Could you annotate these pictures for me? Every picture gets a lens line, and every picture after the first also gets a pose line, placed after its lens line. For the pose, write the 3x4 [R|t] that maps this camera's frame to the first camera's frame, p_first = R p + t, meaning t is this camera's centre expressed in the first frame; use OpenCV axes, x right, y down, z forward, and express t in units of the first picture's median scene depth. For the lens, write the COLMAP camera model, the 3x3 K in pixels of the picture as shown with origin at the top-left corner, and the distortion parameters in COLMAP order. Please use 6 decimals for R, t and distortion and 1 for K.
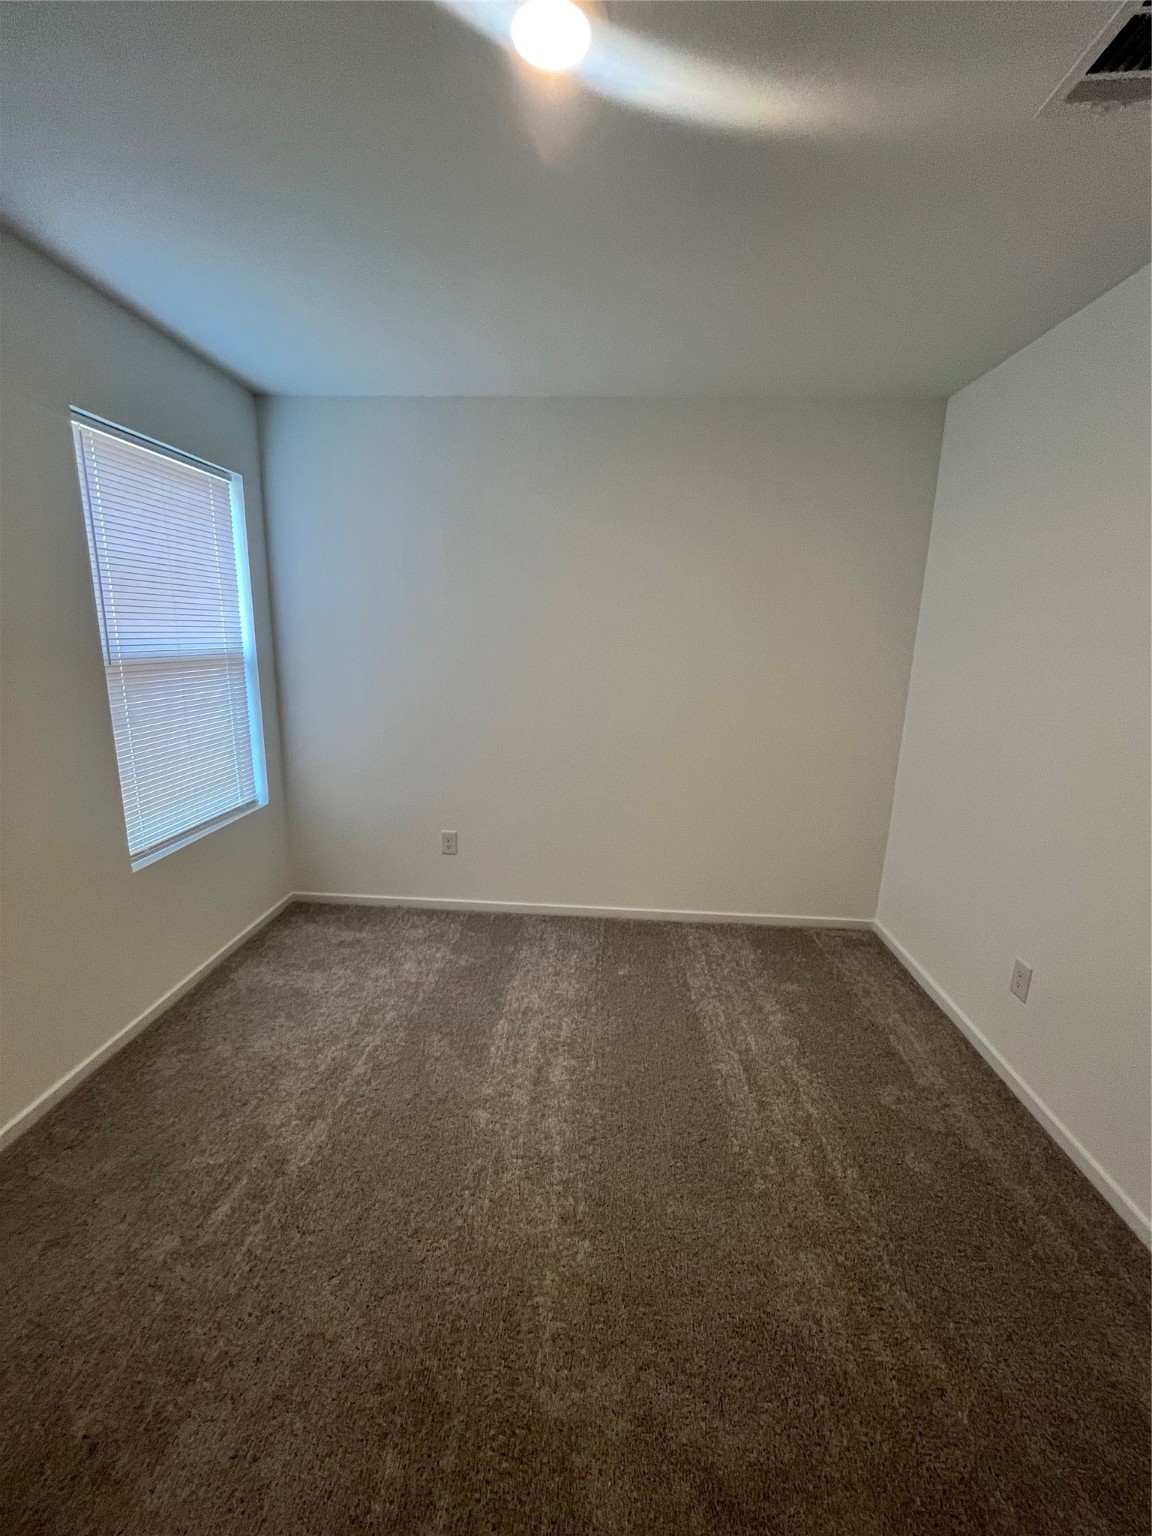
lens RADIAL K [[617.1, 0, 576.0], [0, 617.1, 768.0], [0, 0, 1]] dist [-0.001307, -0.000227]
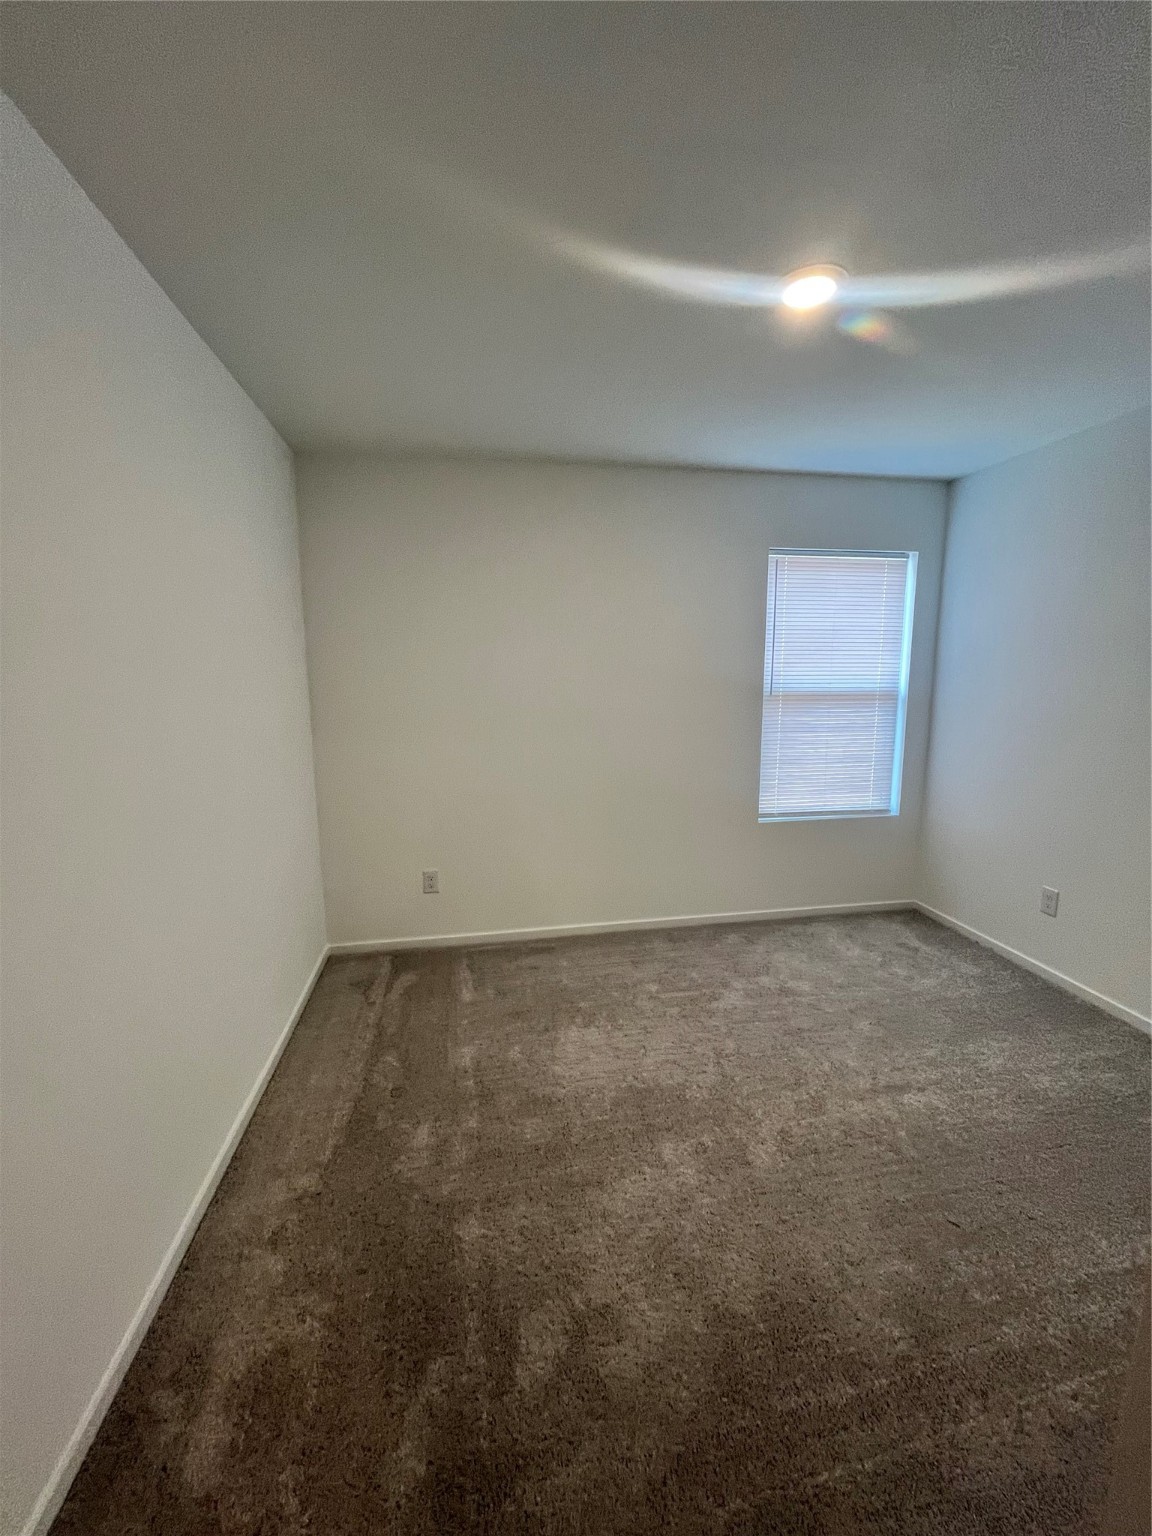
lens RADIAL K [[617.1, 0, 576.0], [0, 617.1, 768.0], [0, 0, 1]] dist [-0.001307, -0.000227]
pose [[0.231217, 0.125393, -0.964788, 0.582333], [-0.203453, 0.975966, 0.078087, 0.001960], [0.951391, 0.178234, 0.251171, 0.094925]]
